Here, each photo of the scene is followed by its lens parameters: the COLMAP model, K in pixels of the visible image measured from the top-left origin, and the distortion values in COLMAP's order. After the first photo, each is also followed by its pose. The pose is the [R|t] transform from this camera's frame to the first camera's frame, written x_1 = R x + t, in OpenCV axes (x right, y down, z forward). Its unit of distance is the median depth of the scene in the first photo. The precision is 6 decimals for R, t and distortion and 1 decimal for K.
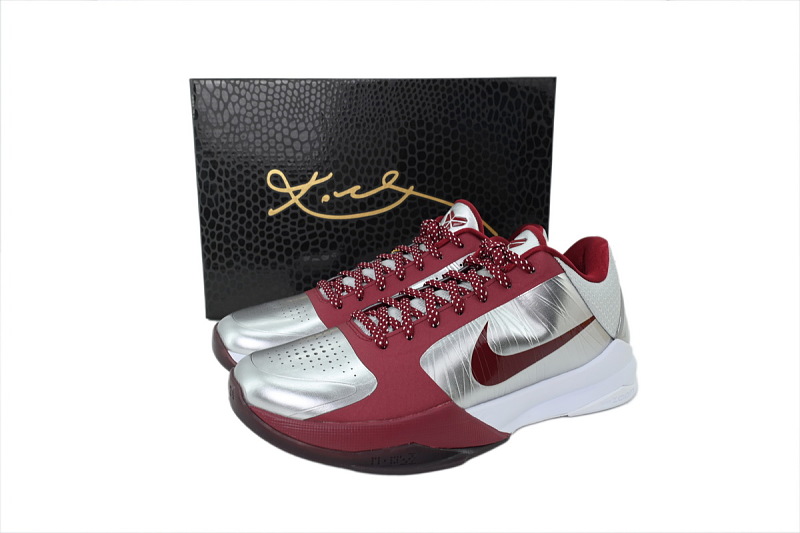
lens RADIAL K [[555.2, 0, 400.0], [0, 555.2, 266.5], [0, 0, 1]] dist [-0.000079, -0.000273]
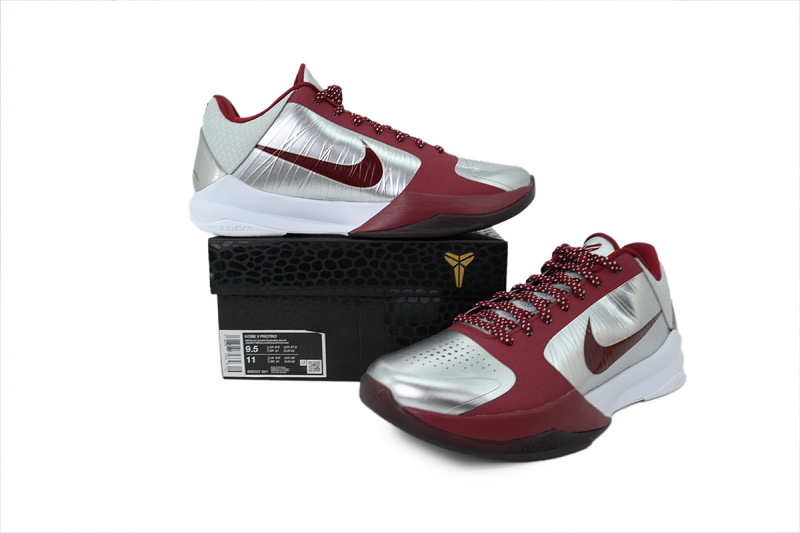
lens RADIAL K [[555.2, 0, 400.0], [0, 555.2, 266.5], [0, 0, 1]] dist [-0.000079, -0.000273]
pose [[0.981932, -0.028394, 0.187092, -0.419804], [0.036999, 0.998404, -0.042663, 0.031936], [-0.185582, 0.048814, 0.981416, -0.025724]]
